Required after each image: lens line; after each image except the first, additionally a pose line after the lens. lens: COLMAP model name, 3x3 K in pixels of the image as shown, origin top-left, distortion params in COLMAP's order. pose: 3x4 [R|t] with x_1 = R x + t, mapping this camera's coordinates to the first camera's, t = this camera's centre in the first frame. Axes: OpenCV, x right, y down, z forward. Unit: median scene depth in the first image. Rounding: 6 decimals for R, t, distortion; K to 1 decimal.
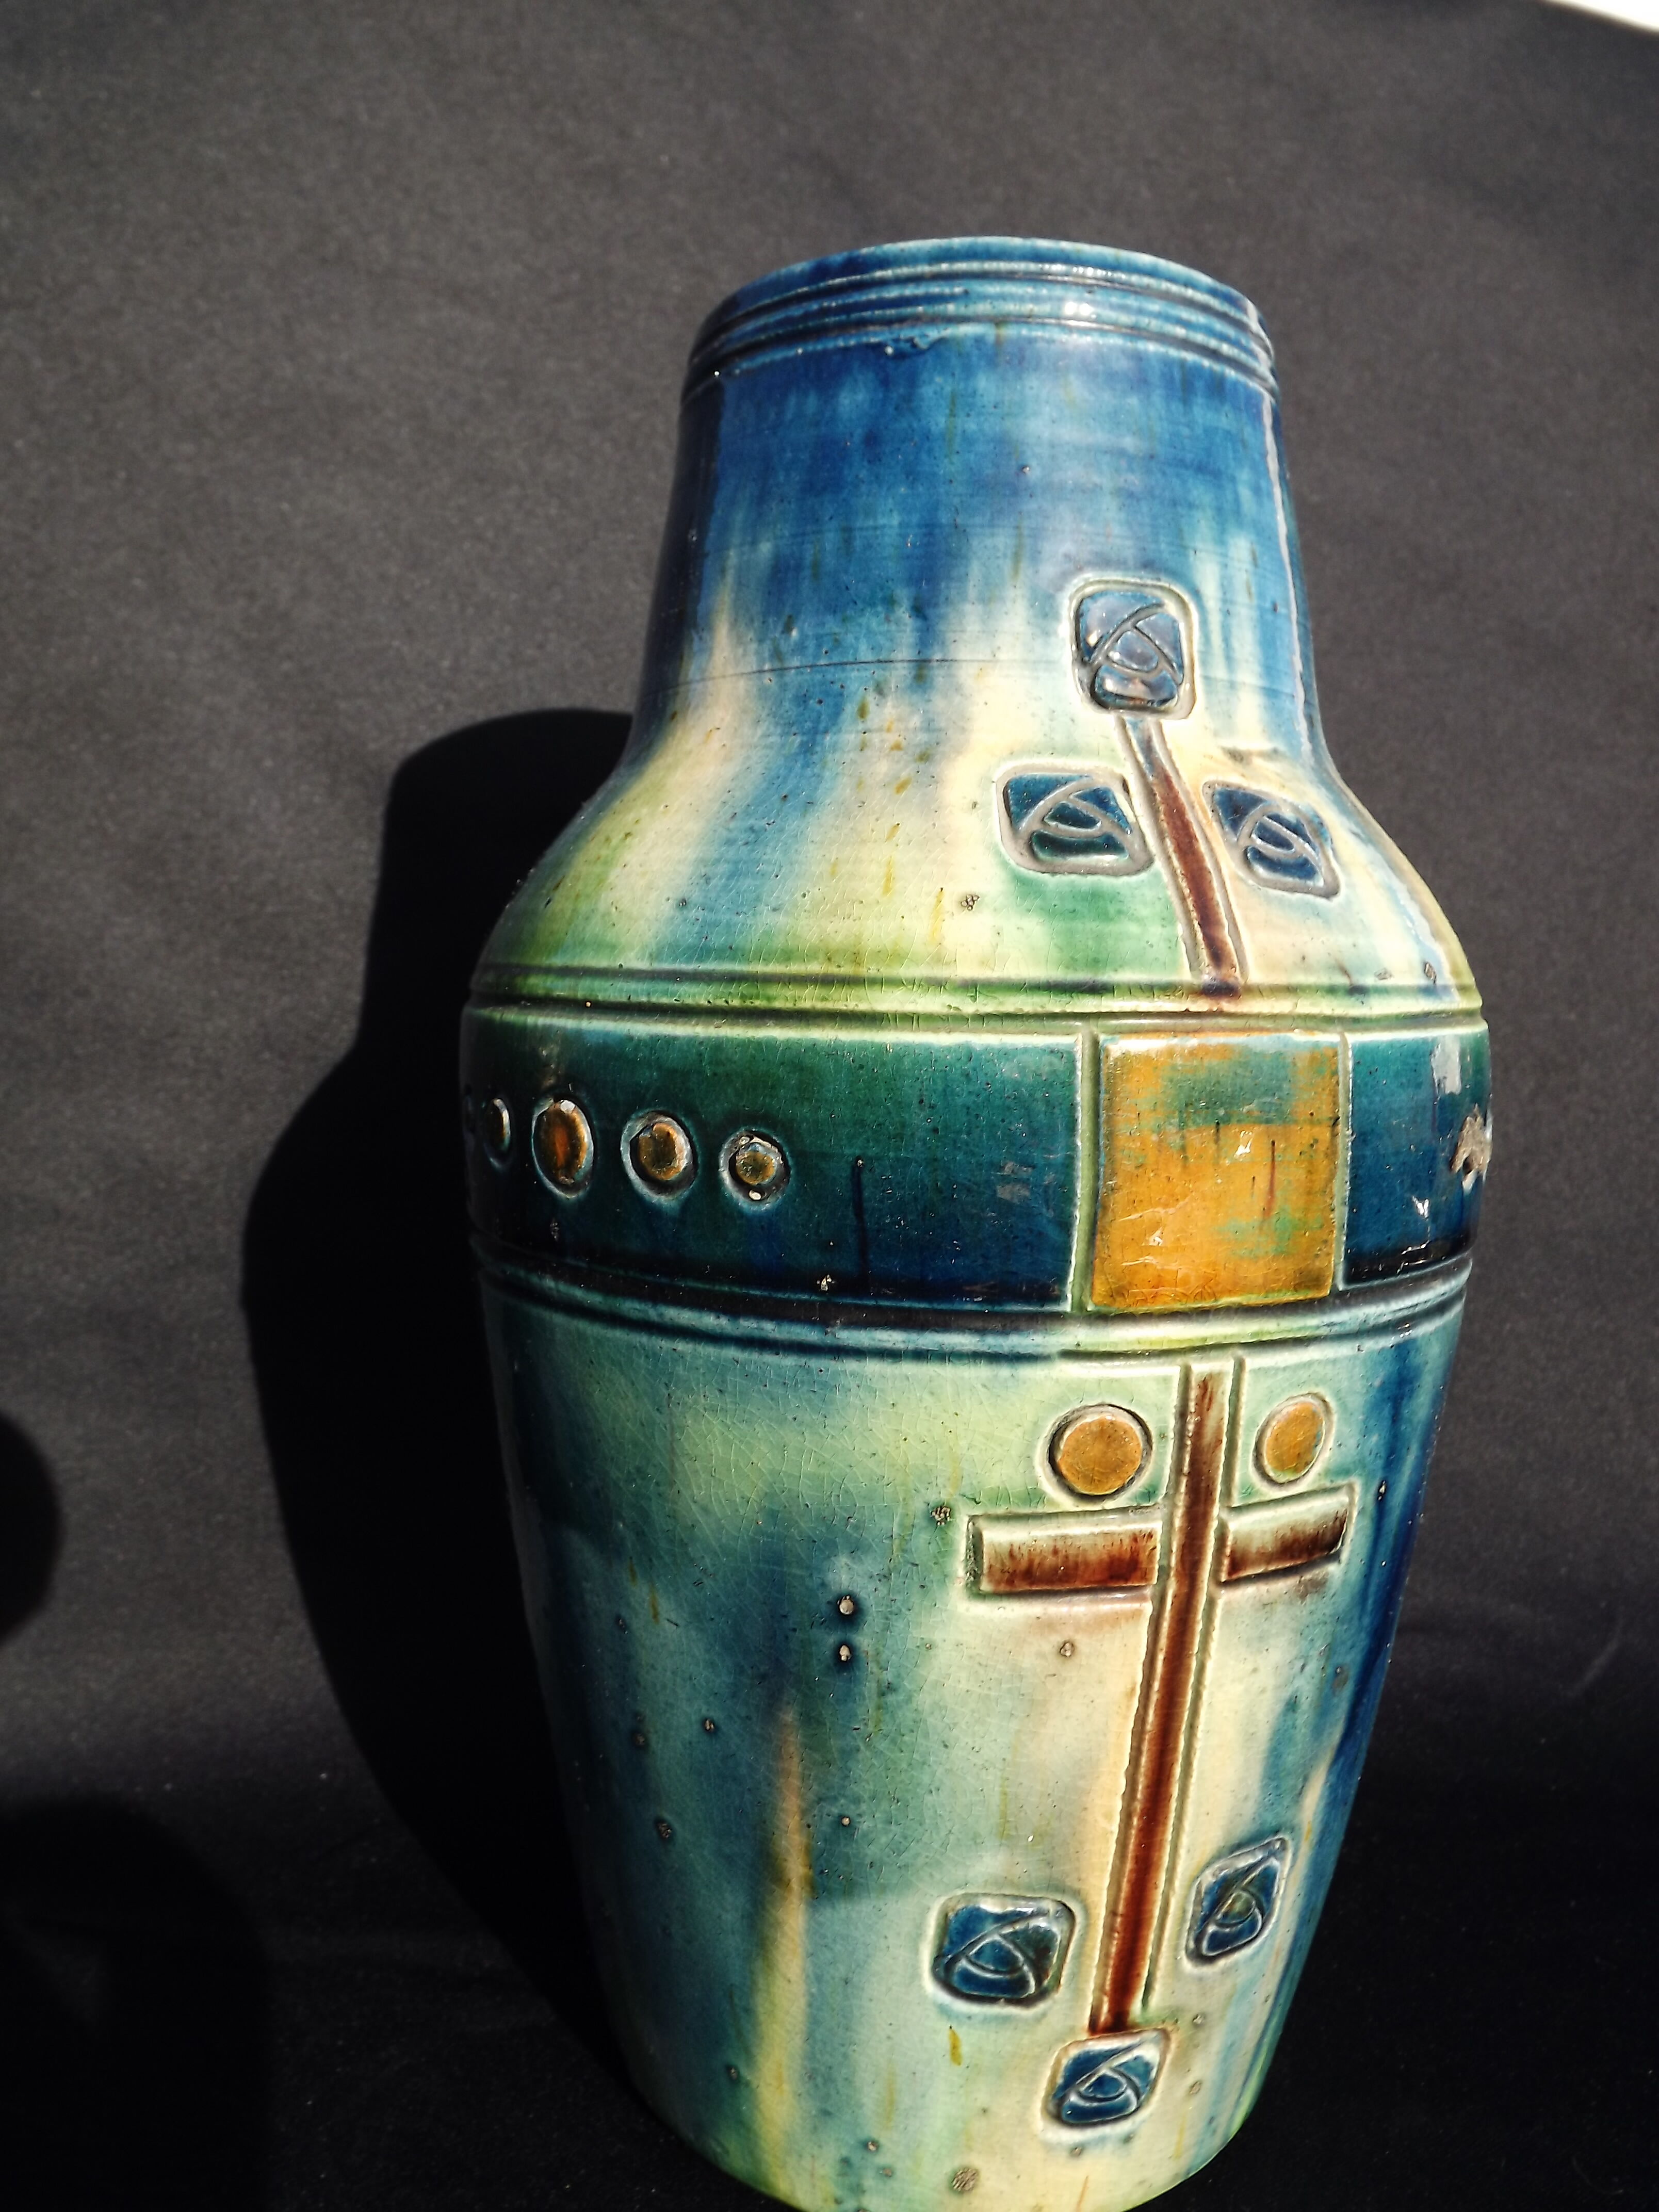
lens RADIAL K [[1570.3, 0, 829.5], [0, 1570.3, 1106.0], [0, 0, 1]] dist [-0.050191, -0.007542]
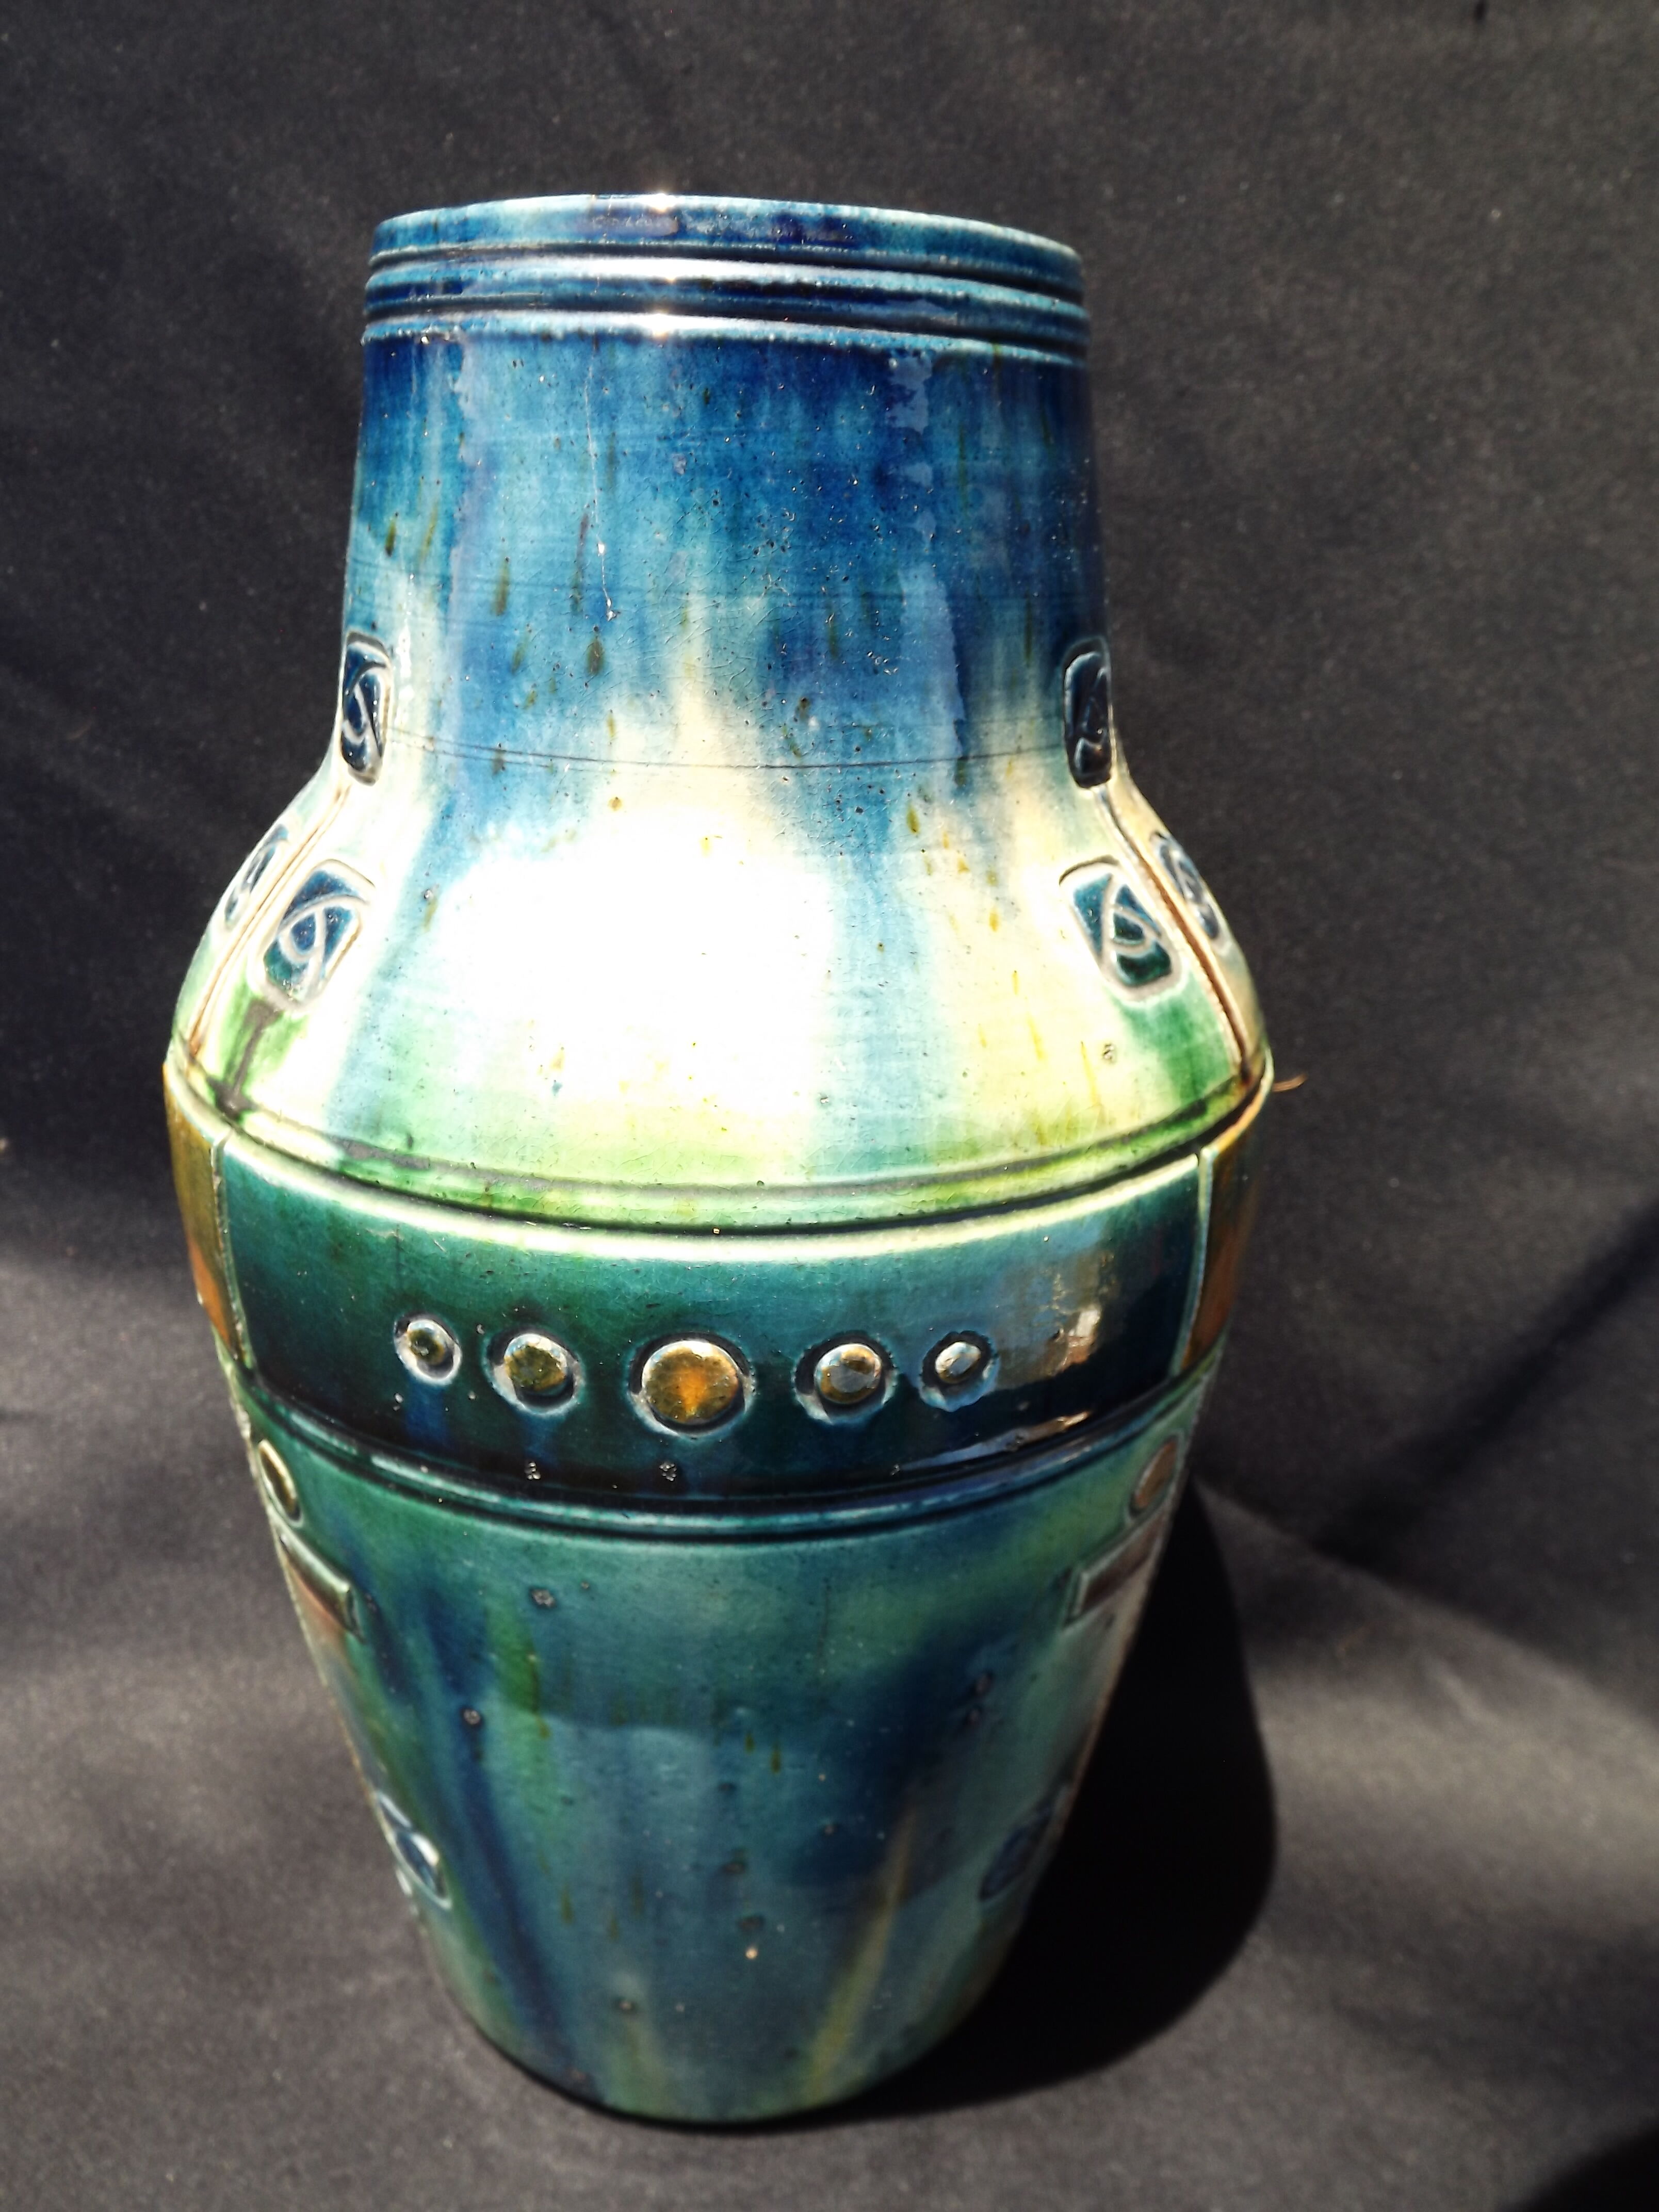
lens RADIAL K [[1570.3, 0, 829.5], [0, 1570.3, 1106.0], [0, 0, 1]] dist [-0.050191, -0.007542]
pose [[0.723224, -0.258104, 0.640569, -0.624638], [0.056175, 0.946449, 0.317929, -0.387626], [-0.688325, -0.193950, 0.698994, 0.386323]]
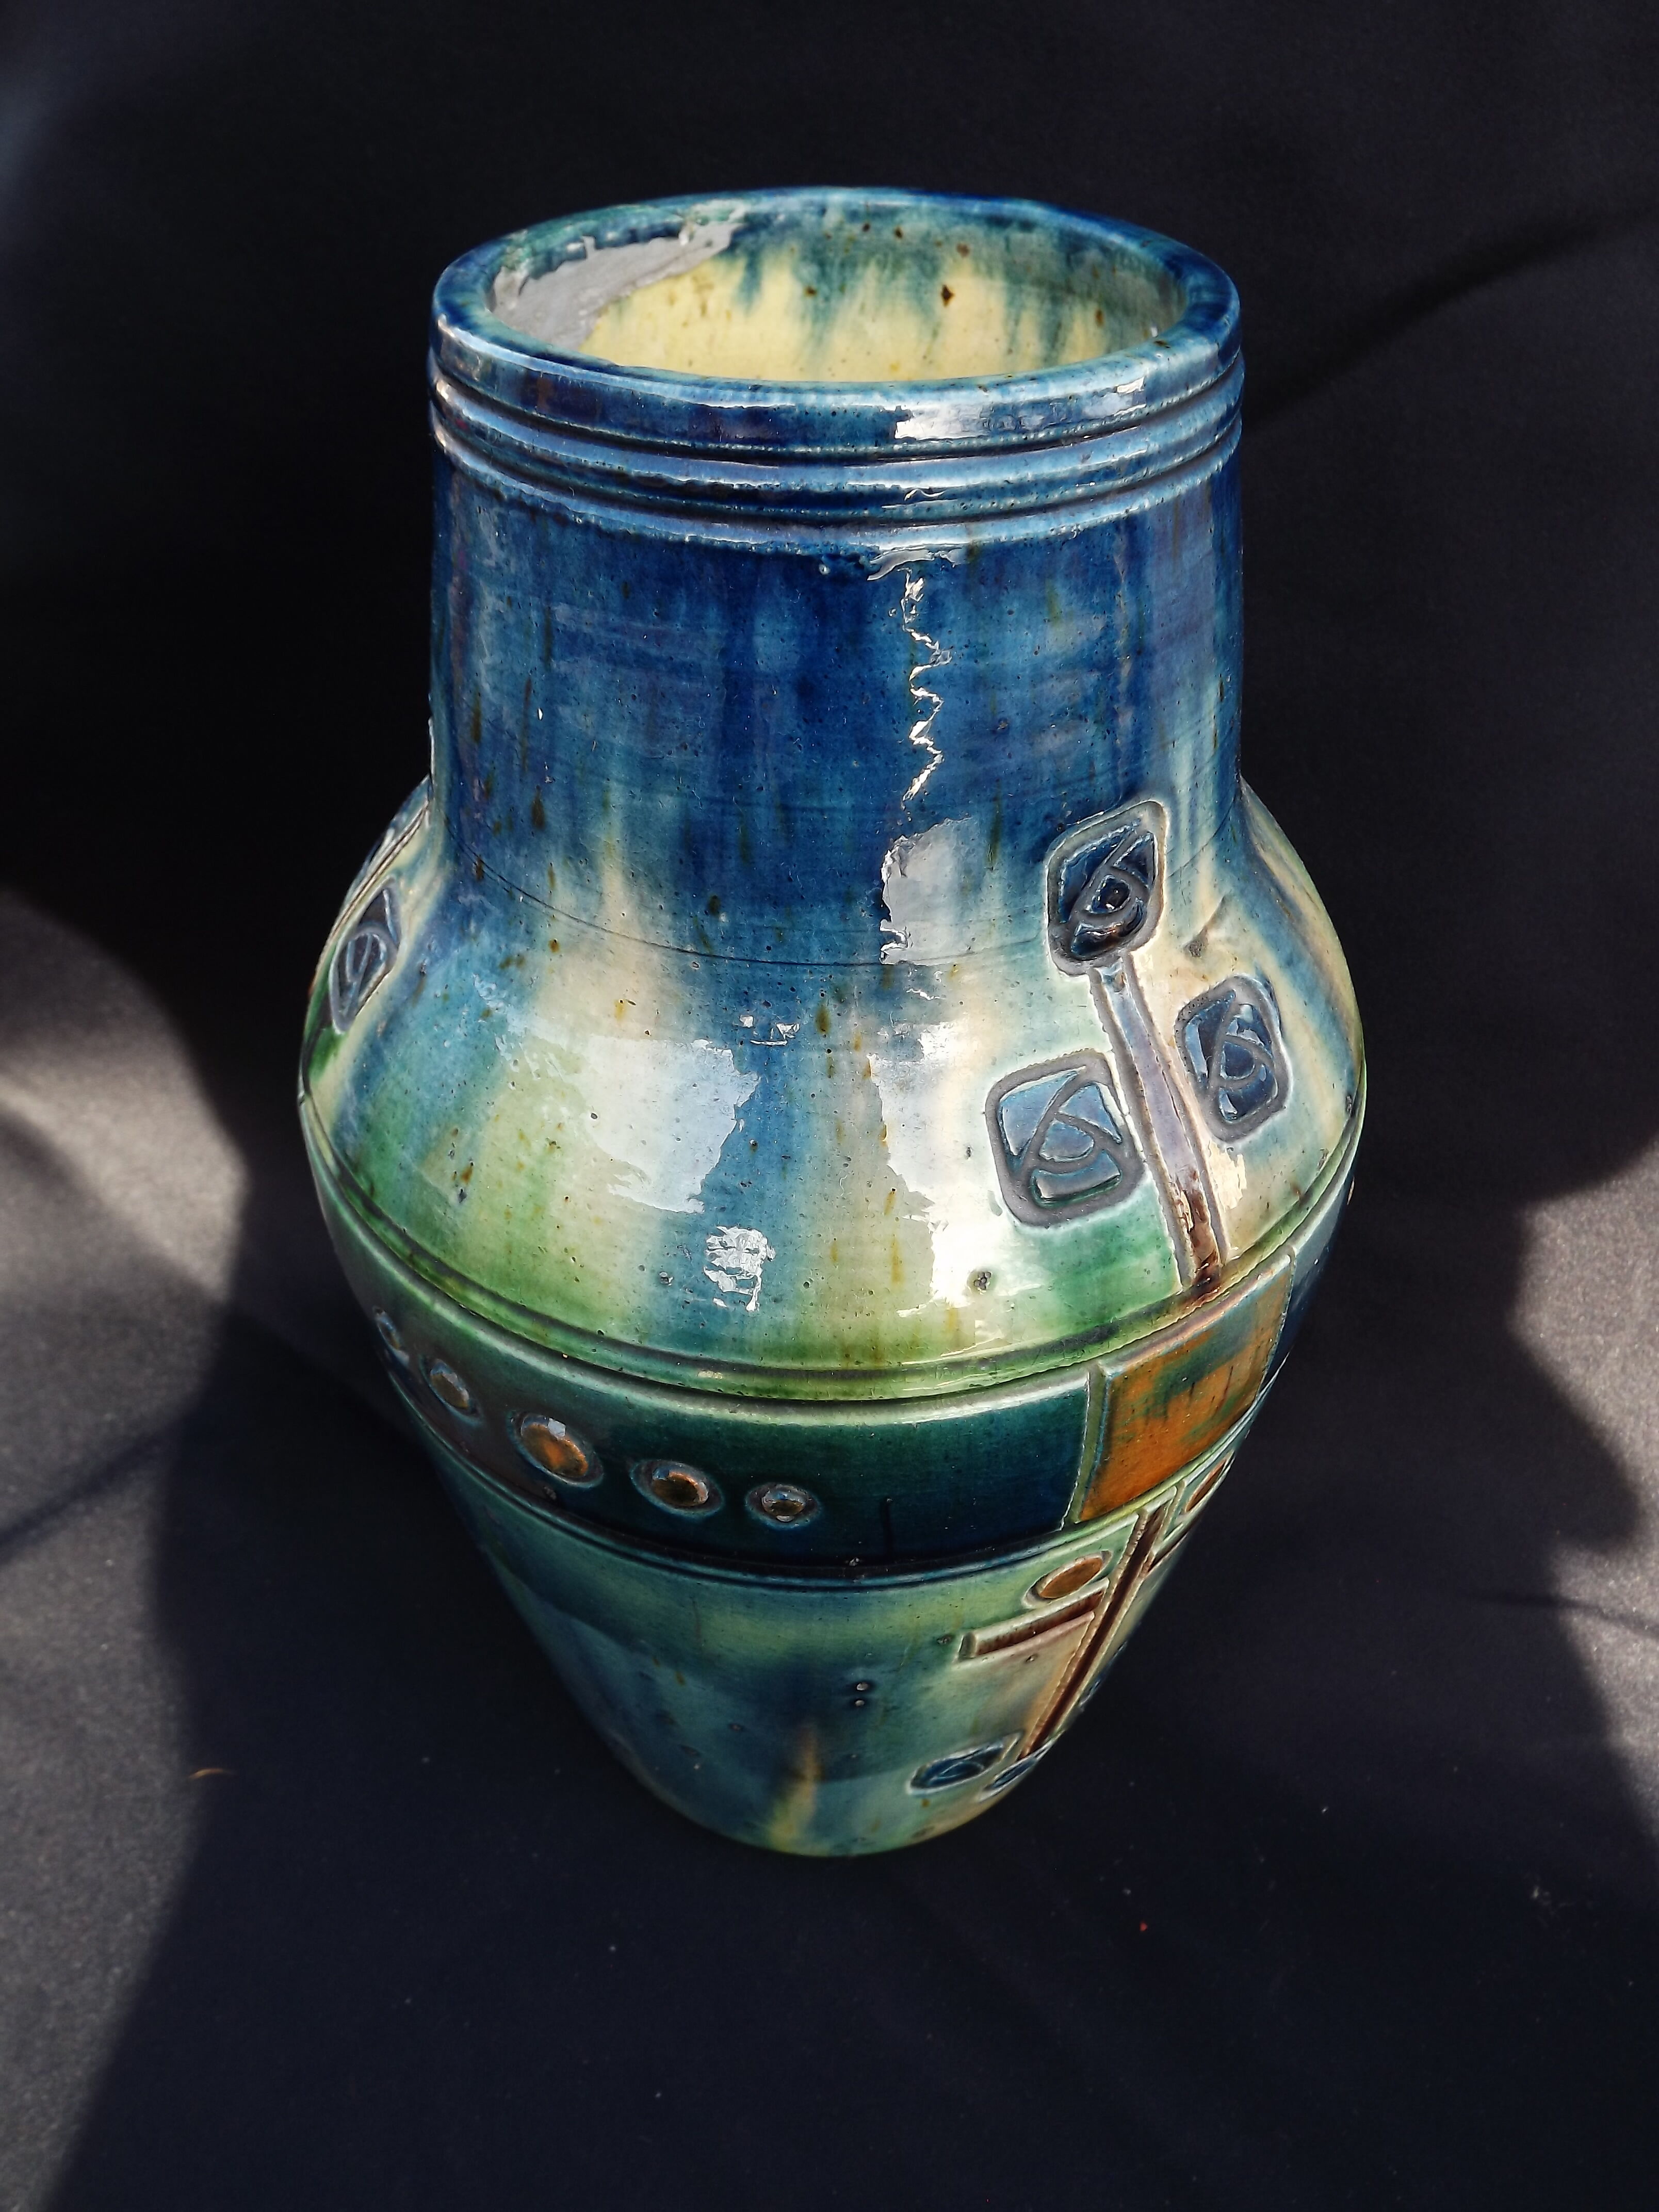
lens RADIAL K [[1578.2, 0, 841.0], [0, 1578.2, 1093.9], [0, 0, 1]] dist [-0.042817, -0.001856]
pose [[0.952120, -0.208491, 0.223605, -0.174239], [0.040945, 0.811762, 0.582551, -0.734163], [-0.302971, -0.545503, 0.781432, 0.294354]]
